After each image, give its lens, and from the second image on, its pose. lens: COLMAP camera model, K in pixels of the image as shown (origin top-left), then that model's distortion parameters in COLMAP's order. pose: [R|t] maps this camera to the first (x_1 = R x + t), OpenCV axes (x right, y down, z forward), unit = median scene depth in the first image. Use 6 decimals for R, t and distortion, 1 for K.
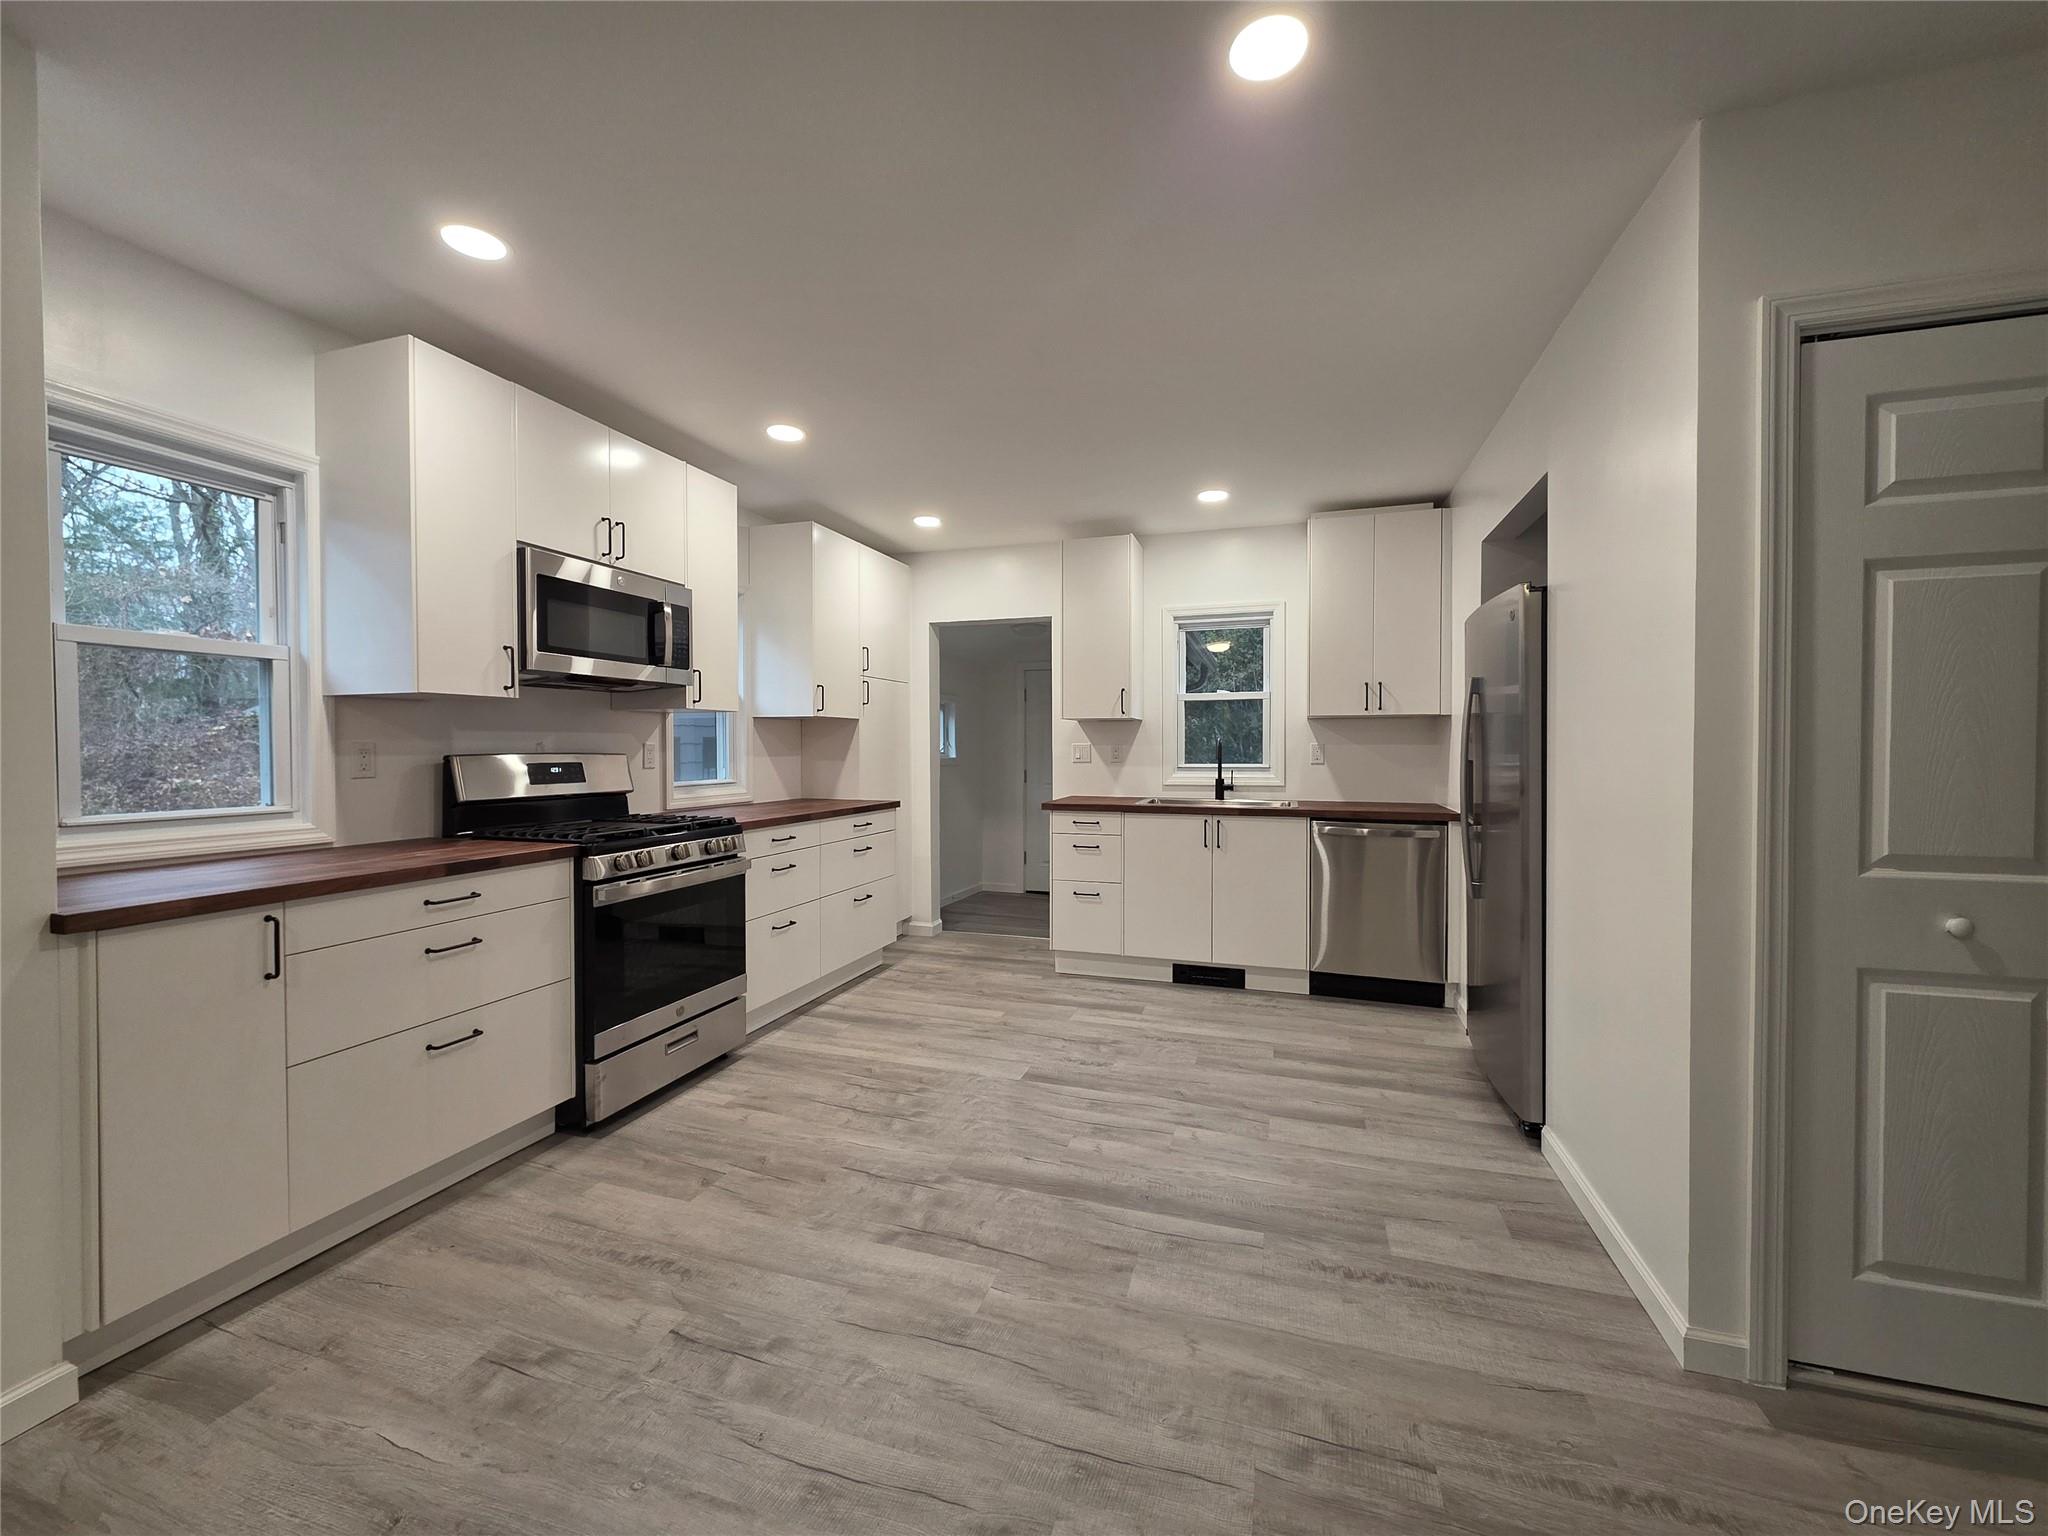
lens RADIAL K [[816.5, 0, 1026.1], [0, 816.5, 758.2], [0, 0, 1]] dist [0.005394, -0.000506]
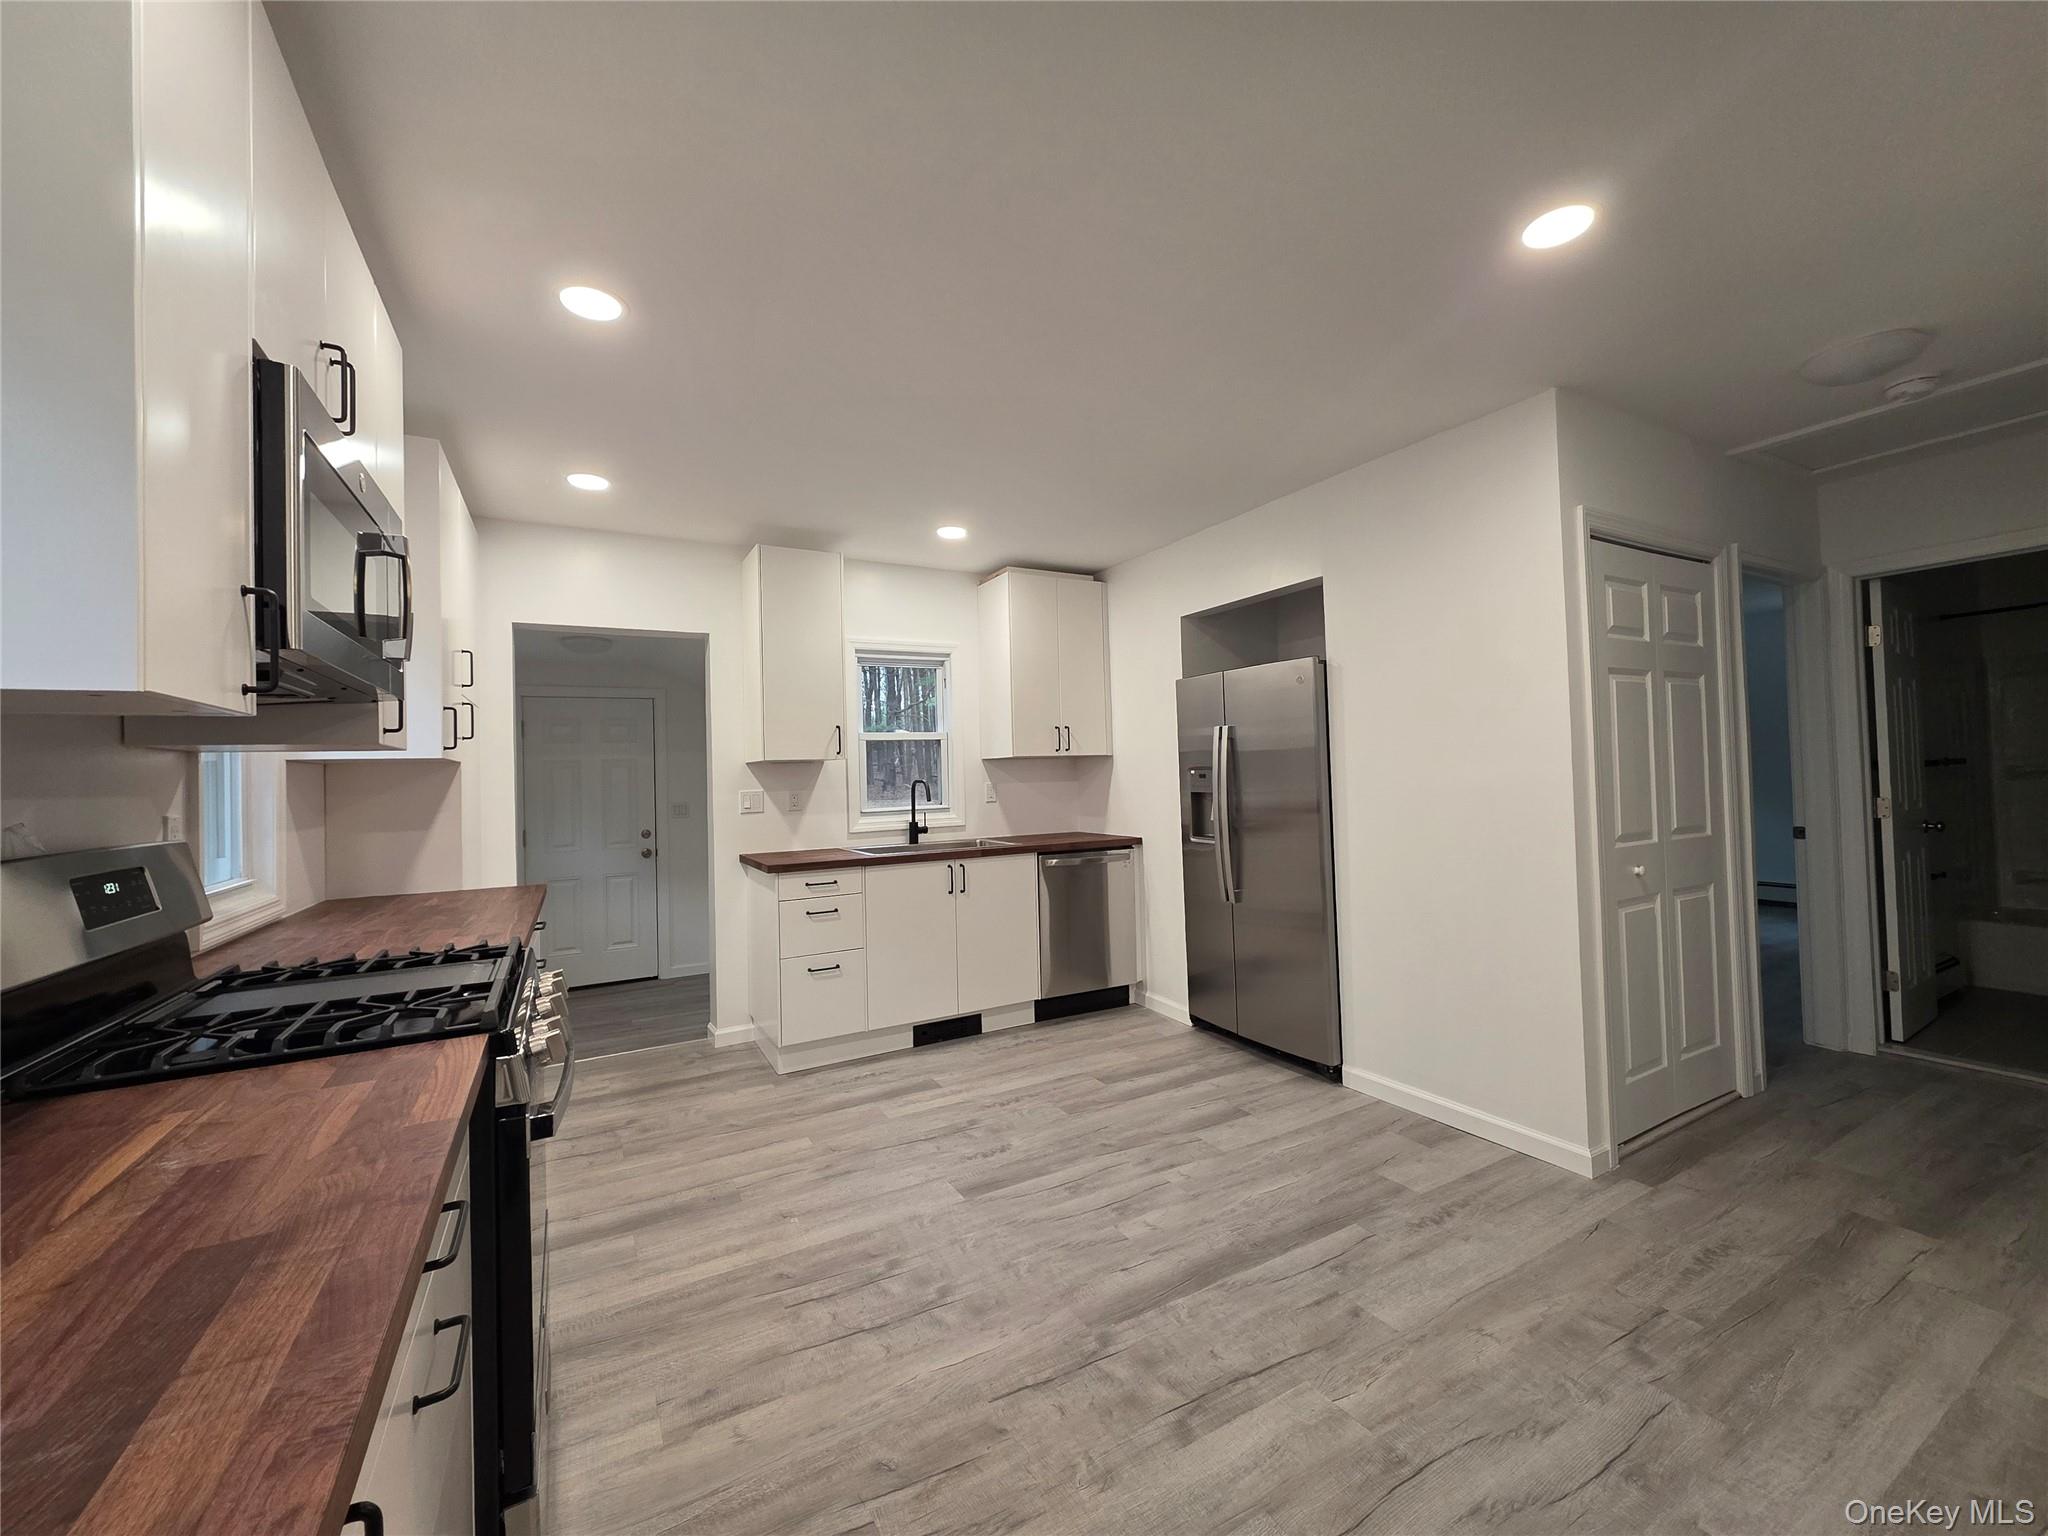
lens RADIAL K [[816.5, 0, 1026.1], [0, 816.5, 758.2], [0, 0, 1]] dist [0.005394, -0.000506]
pose [[0.680090, -0.003138, 0.733122, -0.492365], [0.040058, 0.998656, -0.032885, -0.016839], [-0.732034, 0.051733, 0.679302, 0.326151]]
